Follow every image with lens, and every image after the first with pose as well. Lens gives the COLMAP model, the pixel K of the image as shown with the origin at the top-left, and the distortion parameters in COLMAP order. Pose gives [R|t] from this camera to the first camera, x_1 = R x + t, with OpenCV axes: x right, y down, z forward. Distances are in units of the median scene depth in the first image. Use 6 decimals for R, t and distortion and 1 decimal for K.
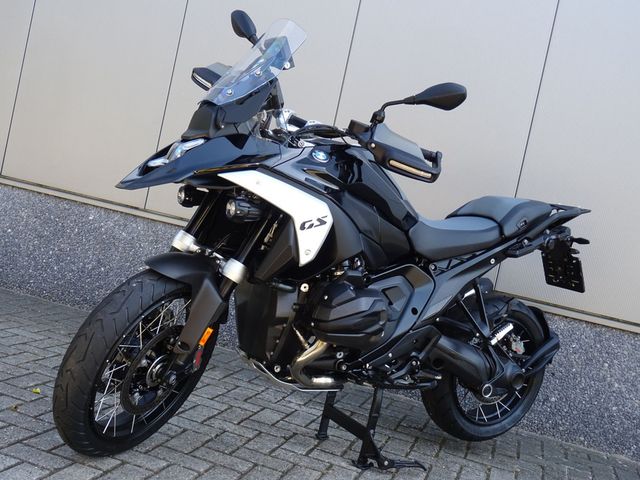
lens RADIAL K [[747.1, 0, 322.3], [0, 747.1, 241.1], [0, 0, 1]] dist [-0.020564, 0.000000]
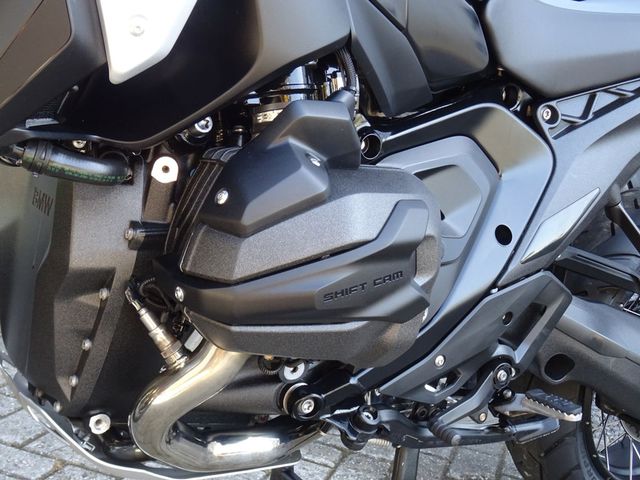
lens RADIAL K [[899.6, 0, 320.0], [0, 899.6, 238.8], [0, 0, 1]] dist [-0.016012, 0.000000]
pose [[0.999560, -0.029188, 0.005253, 0.034976], [0.028514, 0.994539, 0.100395, 0.052539], [-0.008155, -0.100201, 0.994934, 0.600990]]
